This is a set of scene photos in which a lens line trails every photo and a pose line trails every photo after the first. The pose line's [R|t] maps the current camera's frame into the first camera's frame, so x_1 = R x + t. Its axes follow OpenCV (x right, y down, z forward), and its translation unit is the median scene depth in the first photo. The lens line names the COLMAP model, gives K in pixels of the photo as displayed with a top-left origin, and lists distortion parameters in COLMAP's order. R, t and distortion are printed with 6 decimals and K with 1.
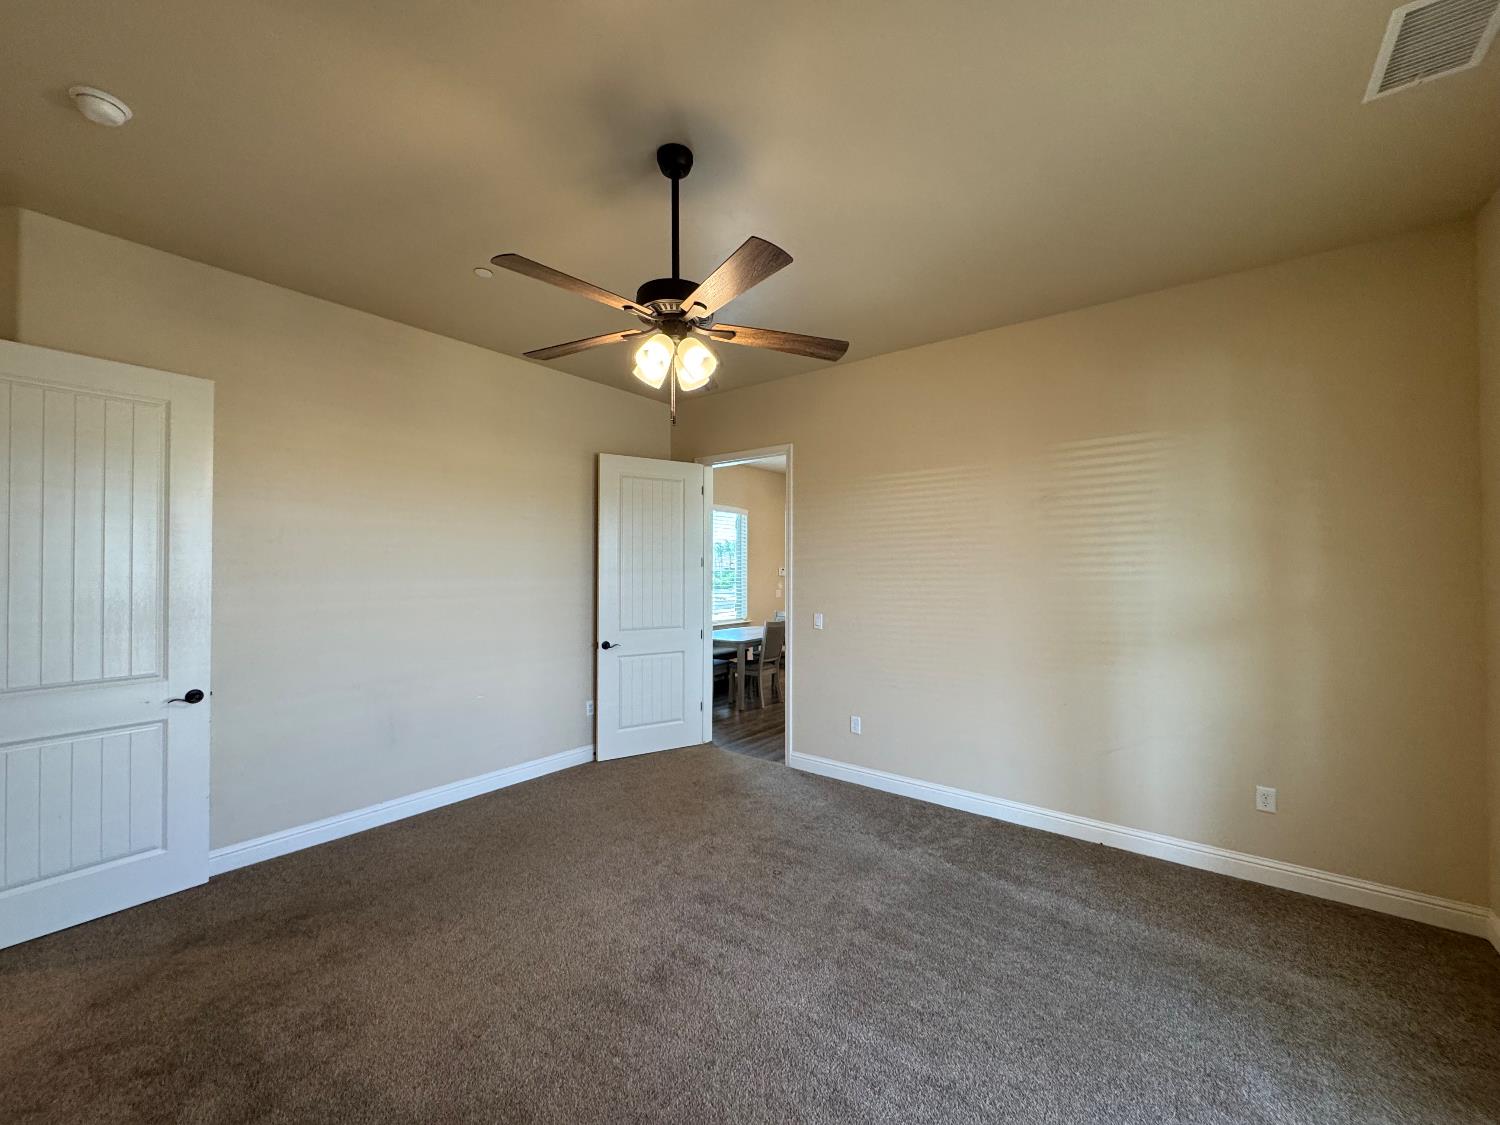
lens RADIAL K [[592.5, 0, 747.5], [0, 592.5, 564.7], [0, 0, 1]] dist [-0.006317, -0.000070]
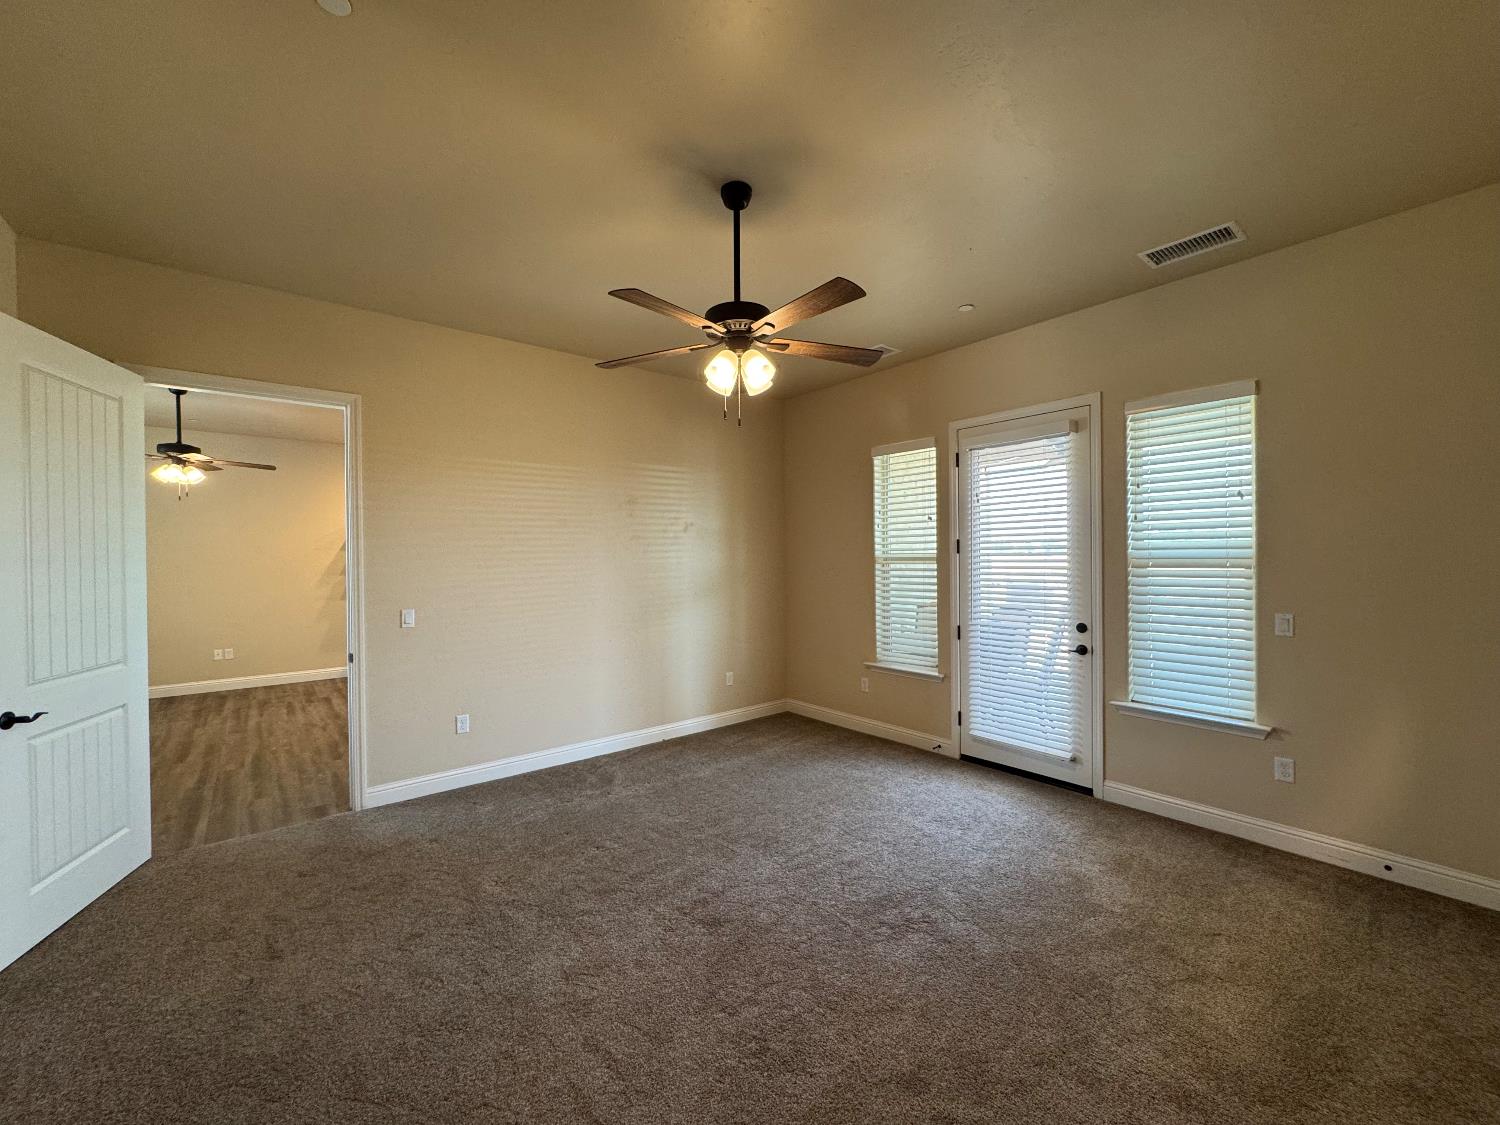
lens RADIAL K [[600.1, 0, 748.0], [0, 600.1, 560.6], [0, 0, 1]] dist [-0.001968, 0.000058]
pose [[0.221878, -0.010122, 0.975022, -0.977919], [0.001487, 0.999948, 0.010042, 0.009147], [-0.975073, -0.000779, 0.221882, 0.551738]]
